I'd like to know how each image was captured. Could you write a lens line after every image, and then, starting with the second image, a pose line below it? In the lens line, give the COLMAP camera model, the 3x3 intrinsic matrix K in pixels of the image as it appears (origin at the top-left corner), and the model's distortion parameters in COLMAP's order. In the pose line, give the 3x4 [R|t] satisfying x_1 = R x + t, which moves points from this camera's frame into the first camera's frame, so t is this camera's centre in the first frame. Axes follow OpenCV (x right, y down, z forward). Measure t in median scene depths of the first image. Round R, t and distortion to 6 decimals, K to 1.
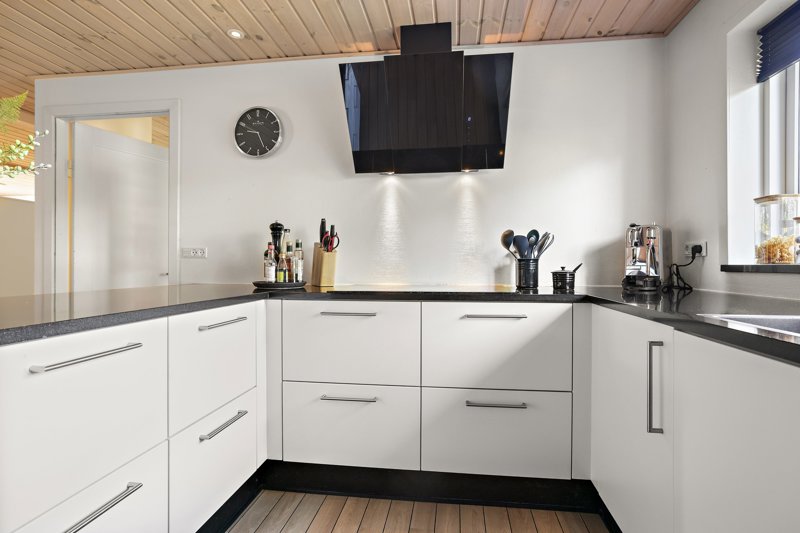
lens RADIAL K [[400.5, 0, 398.2], [0, 400.5, 261.8], [0, 0, 1]] dist [-0.012771, 0.004905]
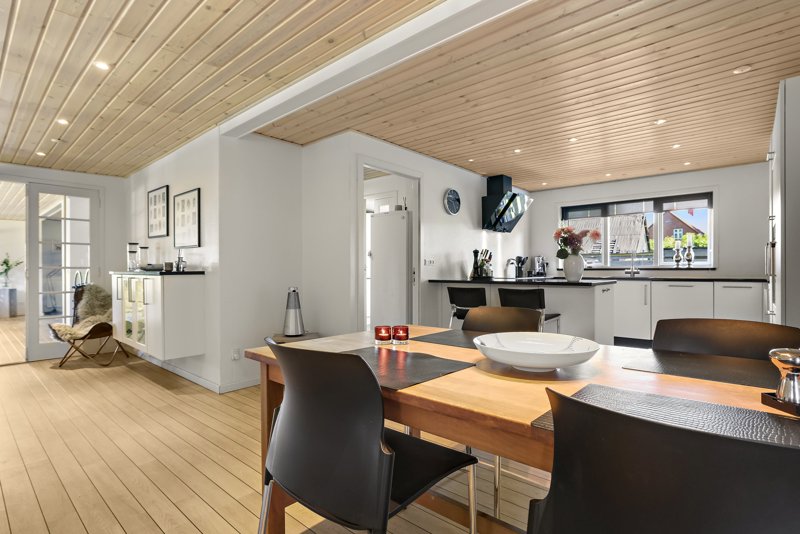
lens RADIAL K [[400.5, 0, 401.7], [0, 400.5, 268.4], [0, 0, 1]] dist [-0.012771, 0.004905]
pose [[0.545066, -0.001663, 0.838392, -2.352178], [-0.000684, 0.999997, 0.002428, -0.000941], [-0.838393, -0.001897, 0.545063, 0.147471]]
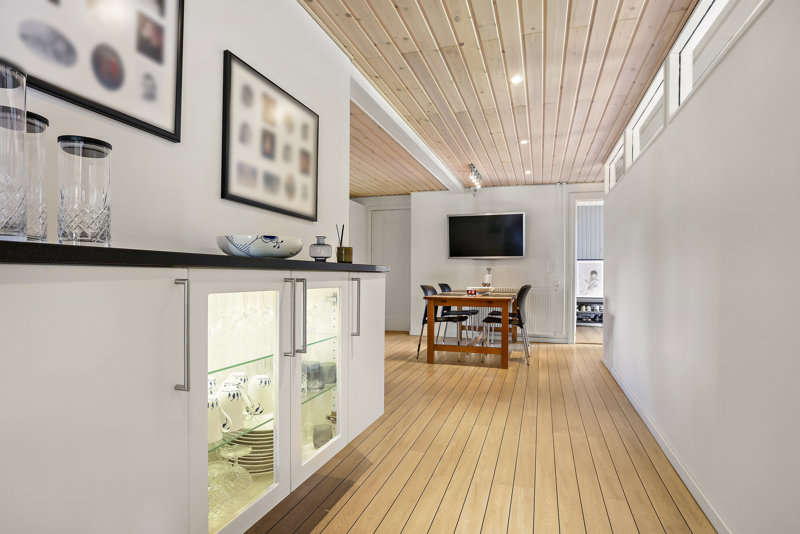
lens RADIAL K [[400.5, 0, 402.6], [0, 400.5, 280.2], [0, 0, 1]] dist [-0.012771, 0.004905]
pose [[-0.983128, -0.001737, 0.182909, -1.783695], [-0.000879, 0.999988, 0.004773, 0.047694], [-0.182915, 0.004531, -0.983118, 2.623798]]
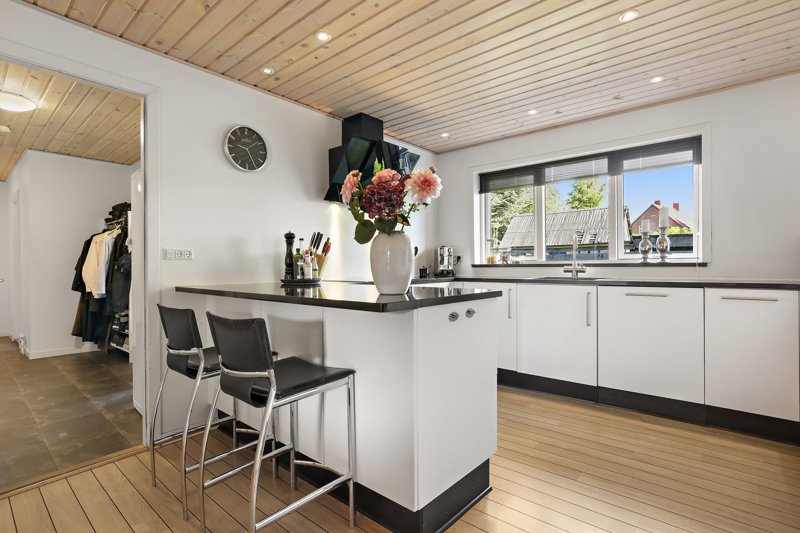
lens RADIAL K [[400.5, 0, 393.9], [0, 400.5, 262.9], [0, 0, 1]] dist [-0.012771, 0.004905]
pose [[0.538191, -0.001117, 0.842822, -1.181377], [0.001938, 0.999998, 0.000088, -0.002586], [-0.842821, 0.001586, 0.538192, 0.051428]]
